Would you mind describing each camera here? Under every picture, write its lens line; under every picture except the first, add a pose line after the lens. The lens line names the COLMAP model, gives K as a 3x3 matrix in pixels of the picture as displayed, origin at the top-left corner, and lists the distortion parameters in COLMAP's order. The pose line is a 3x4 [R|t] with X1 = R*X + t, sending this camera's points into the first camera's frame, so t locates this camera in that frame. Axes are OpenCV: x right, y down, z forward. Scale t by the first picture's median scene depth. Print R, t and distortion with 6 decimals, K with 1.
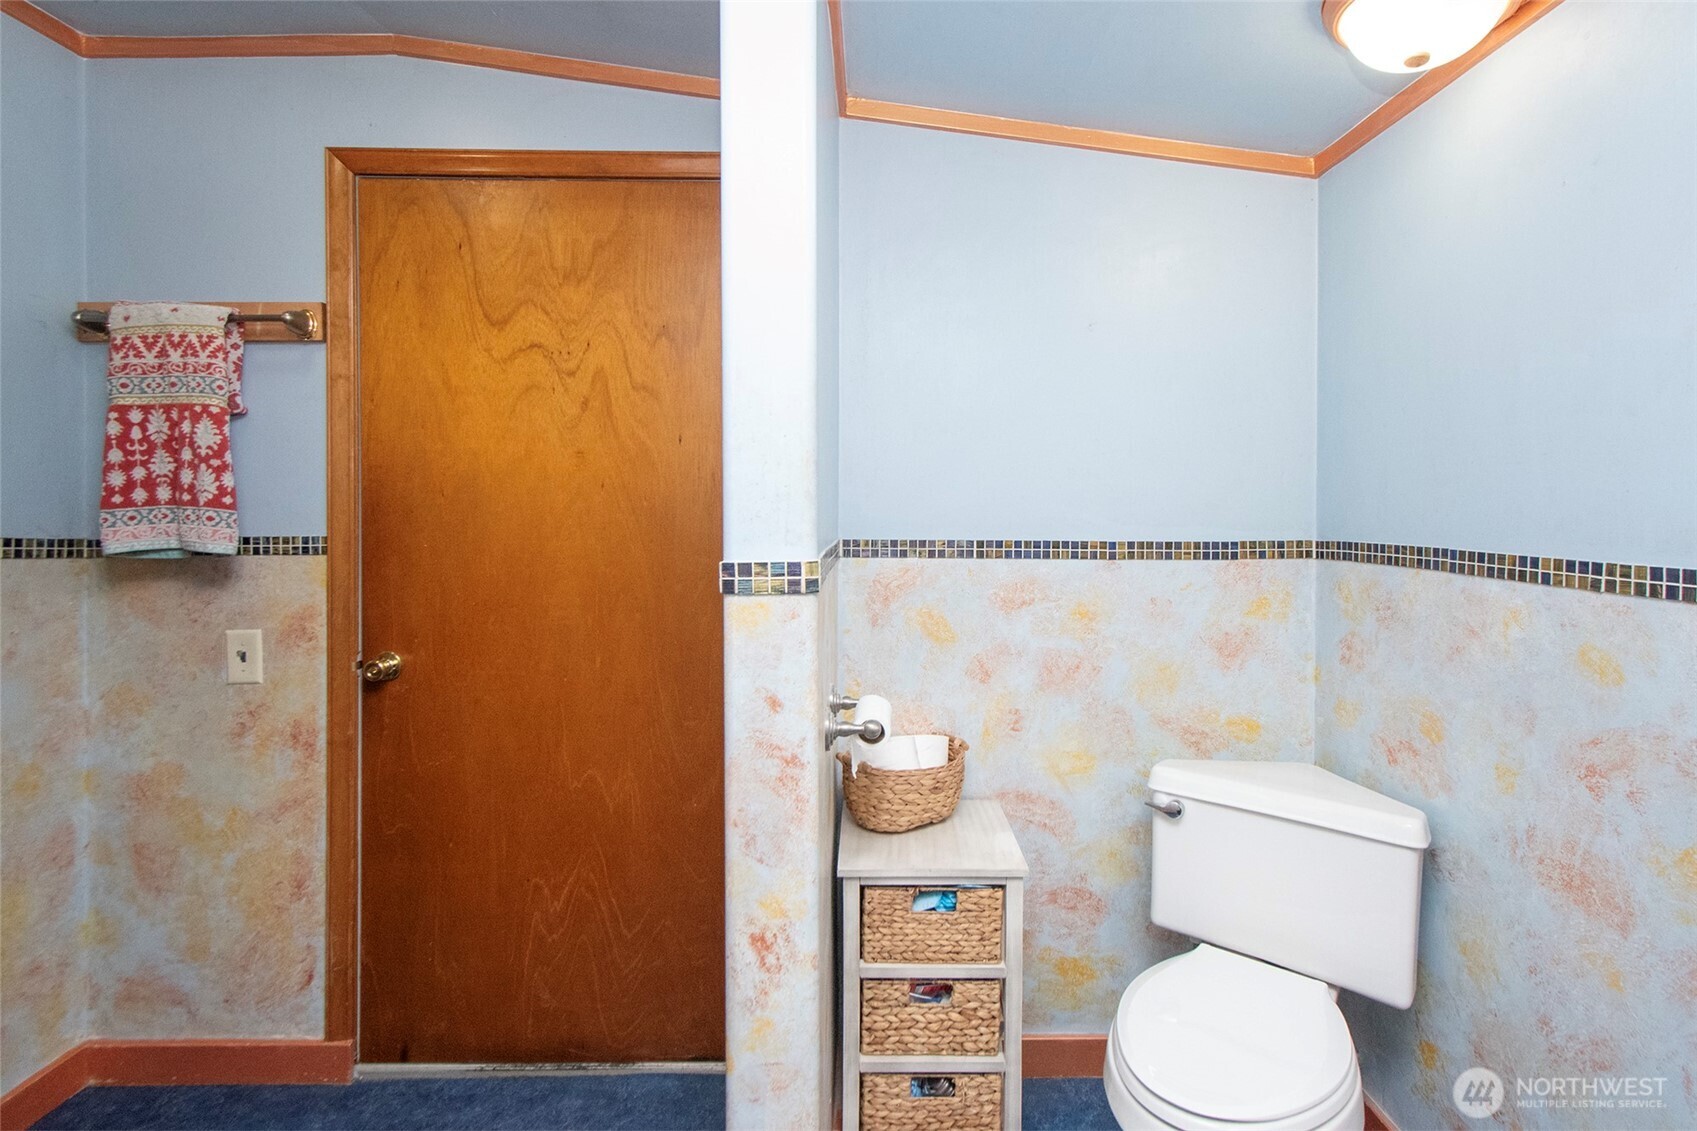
lens RADIAL K [[822.4, 0, 882.9], [0, 822.4, 517.6], [0, 0, 1]] dist [0.003862, 0.000146]
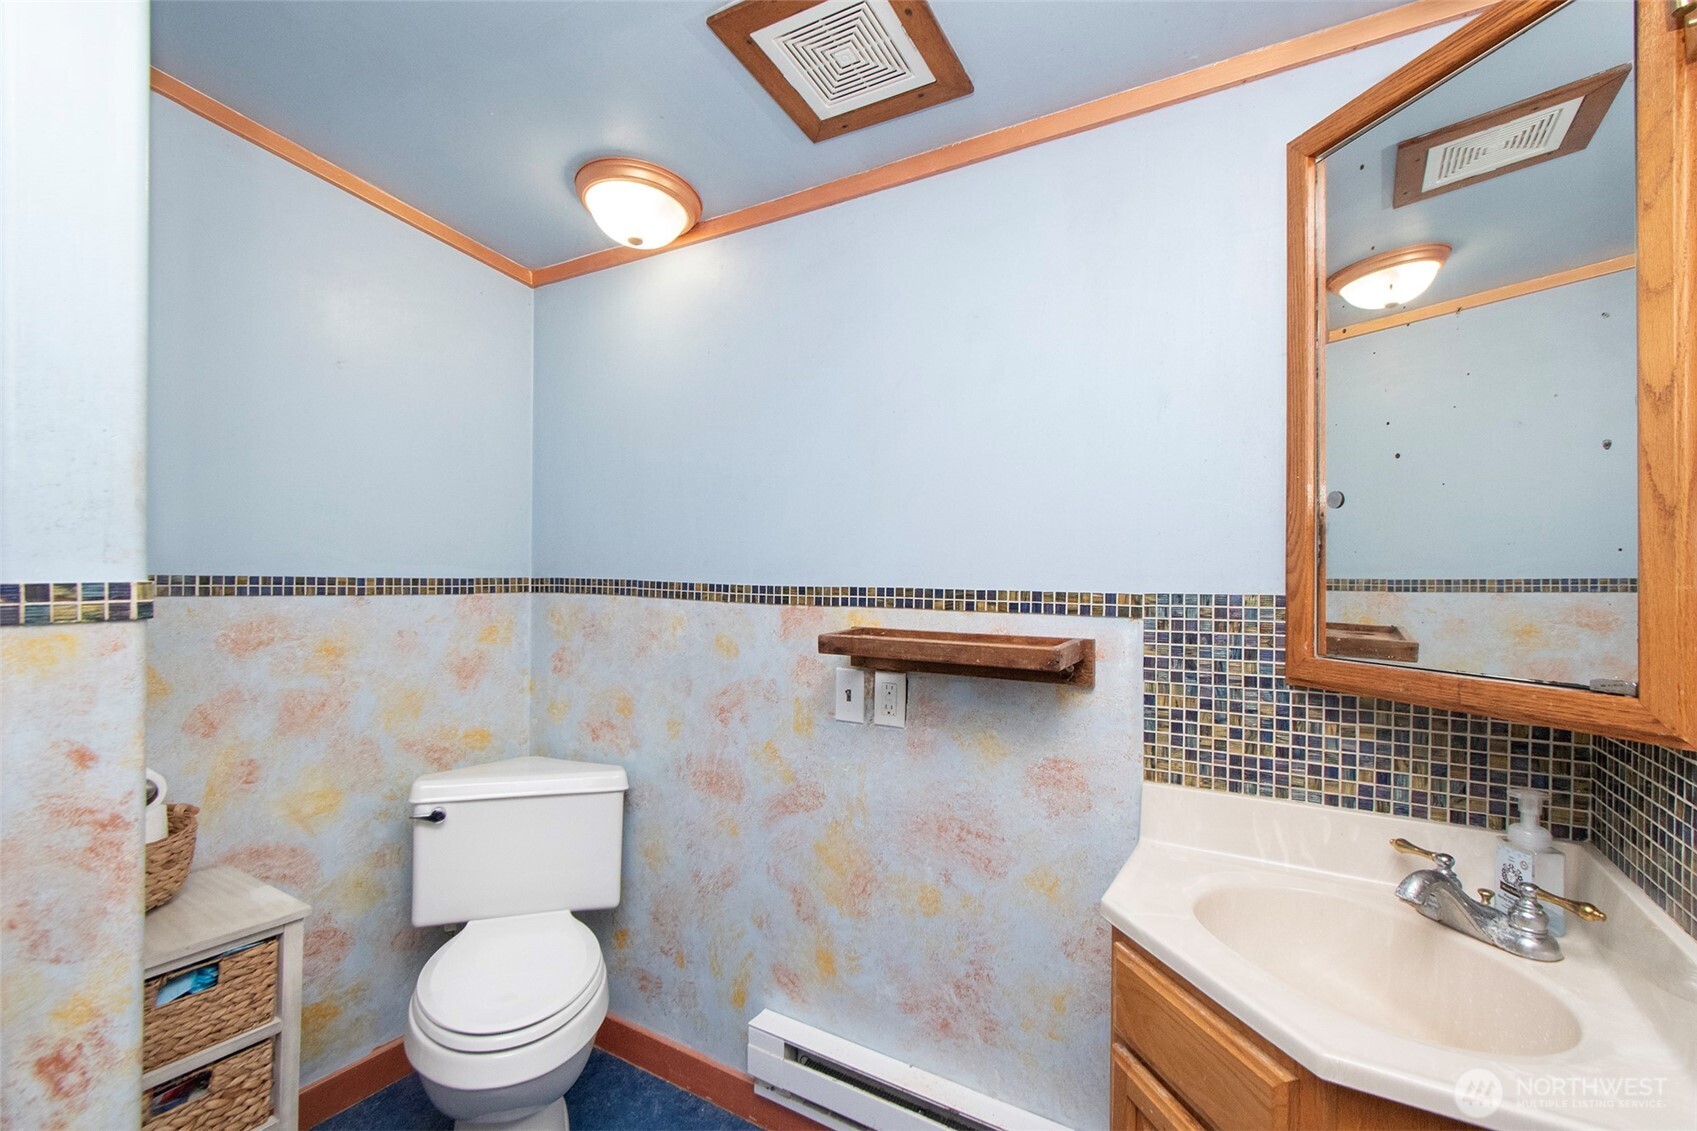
lens RADIAL K [[740.7, 0, 853.4], [0, 740.7, 561.8], [0, 0, 1]] dist [0.016955, -0.001730]
pose [[0.539212, 0.016130, 0.842016, -0.213520], [-0.005368, 0.999862, -0.015717, 0.025094], [-0.842153, 0.003955, 0.539224, -0.022894]]
